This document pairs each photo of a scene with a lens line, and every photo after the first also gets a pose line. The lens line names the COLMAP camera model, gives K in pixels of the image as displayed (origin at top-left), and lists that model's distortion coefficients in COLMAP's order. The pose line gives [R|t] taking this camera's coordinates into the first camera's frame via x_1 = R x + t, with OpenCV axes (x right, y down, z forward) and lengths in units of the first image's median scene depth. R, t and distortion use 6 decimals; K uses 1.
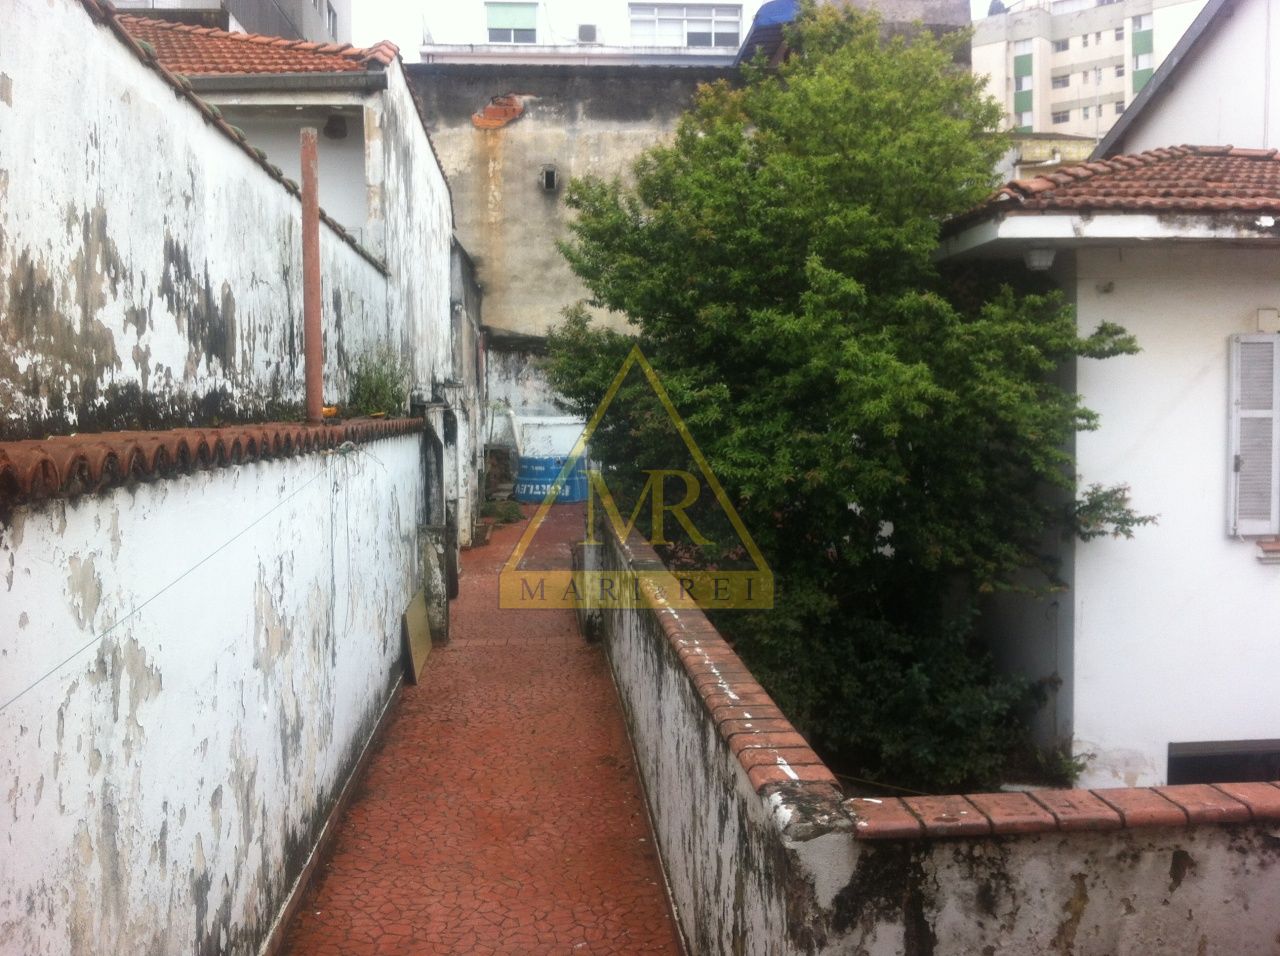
lens RADIAL K [[1232.0, 0, 622.1], [0, 1232.0, 482.7], [0, 0, 1]] dist [0.102959, -0.388605]
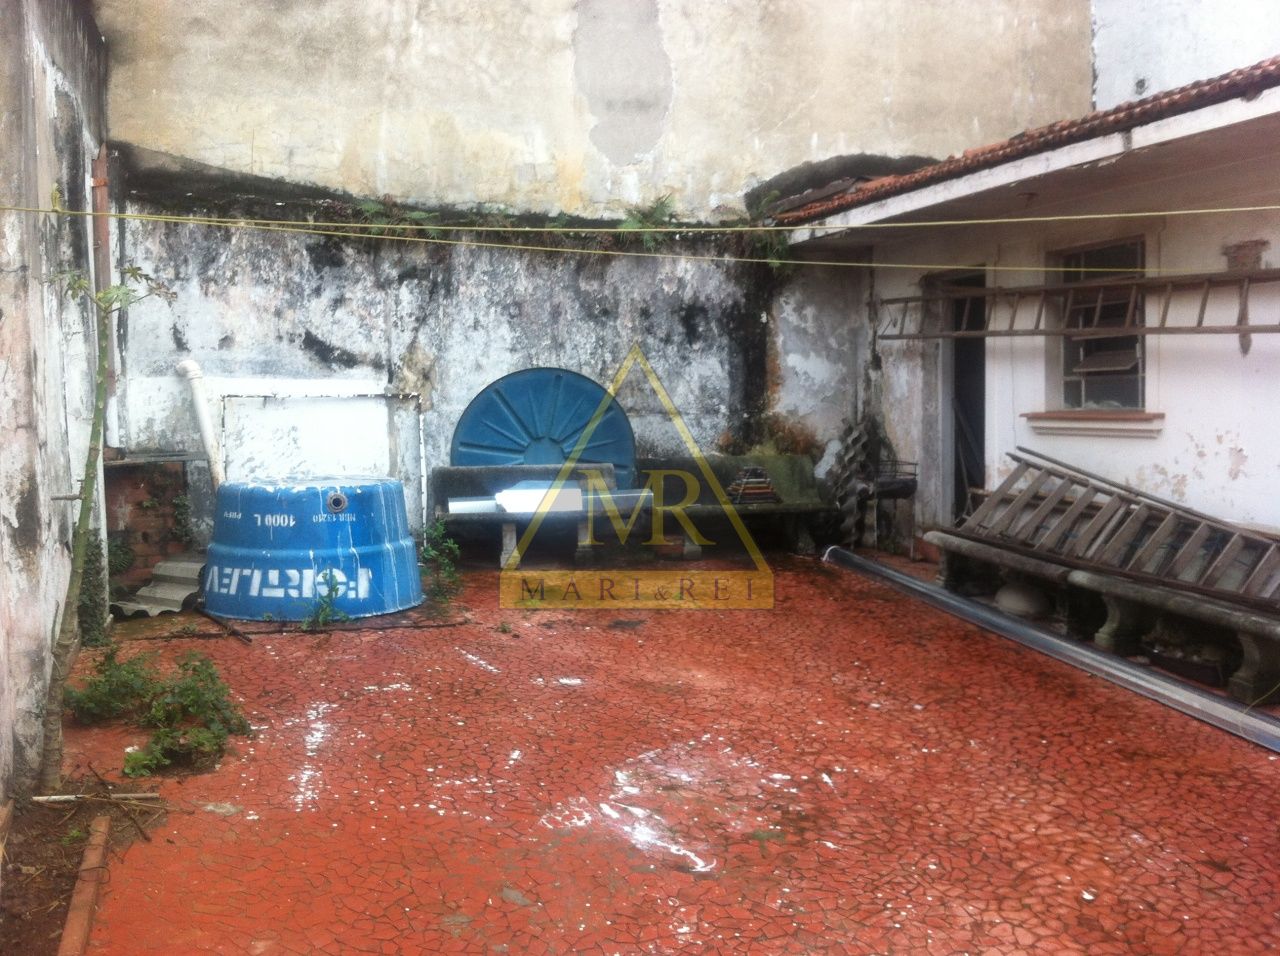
lens RADIAL K [[1232.0, 0, 622.1], [0, 1232.0, 482.7], [0, 0, 1]] dist [0.102959, -0.388605]
pose [[0.970413, -0.013478, 0.241073, -0.052736], [0.011410, 0.999885, 0.009973, -0.022689], [-0.241179, -0.006928, 0.970456, 0.589650]]
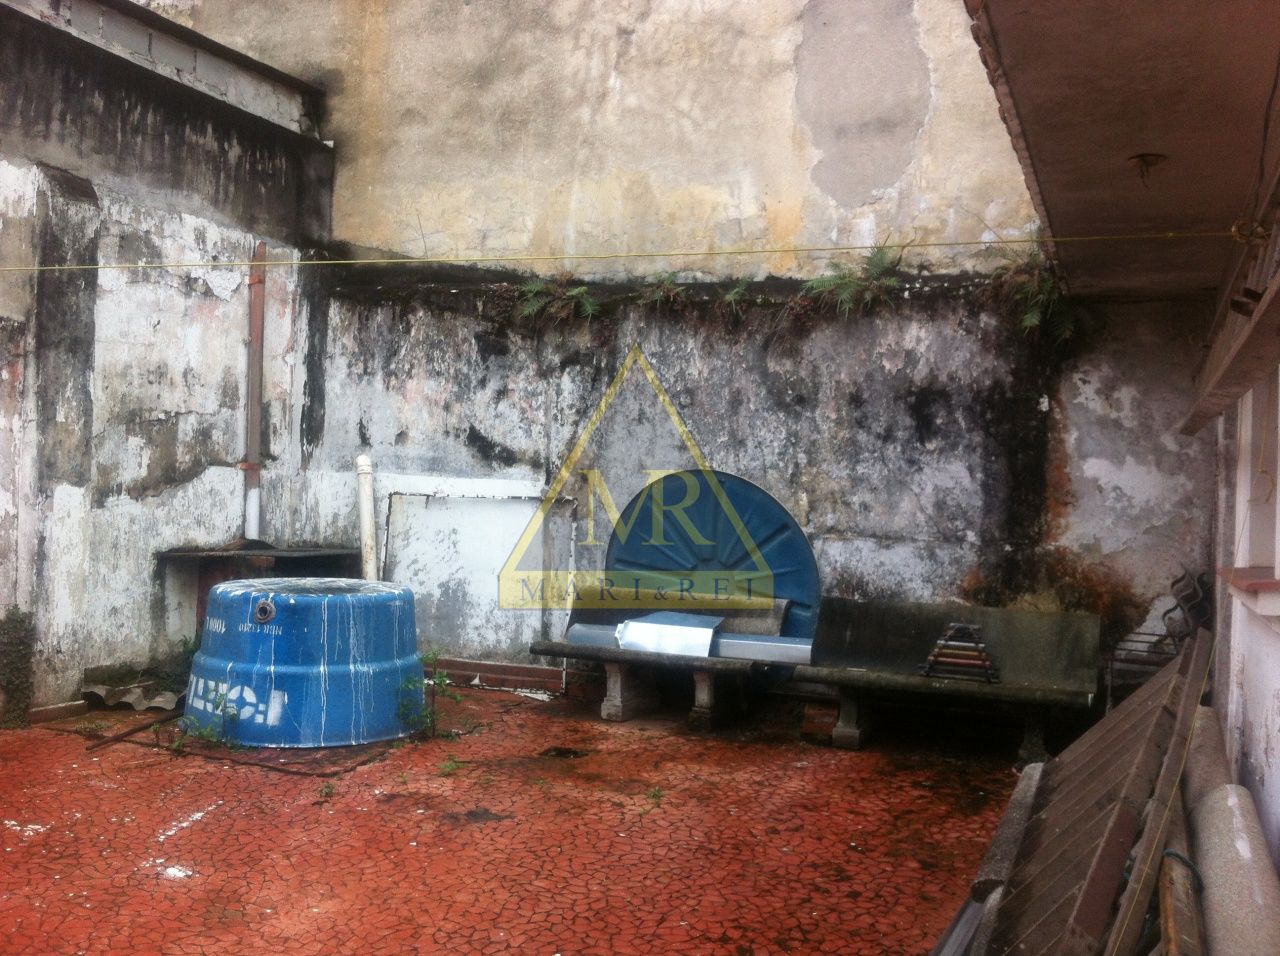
lens RADIAL K [[1232.0, 0, 622.1], [0, 1232.0, 482.7], [0, 0, 1]] dist [0.102959, -0.388605]
pose [[0.888388, 0.034683, -0.457782, 0.153916], [-0.069729, 0.995767, -0.059876, -0.033320], [0.453768, 0.085113, 0.887046, 0.700938]]
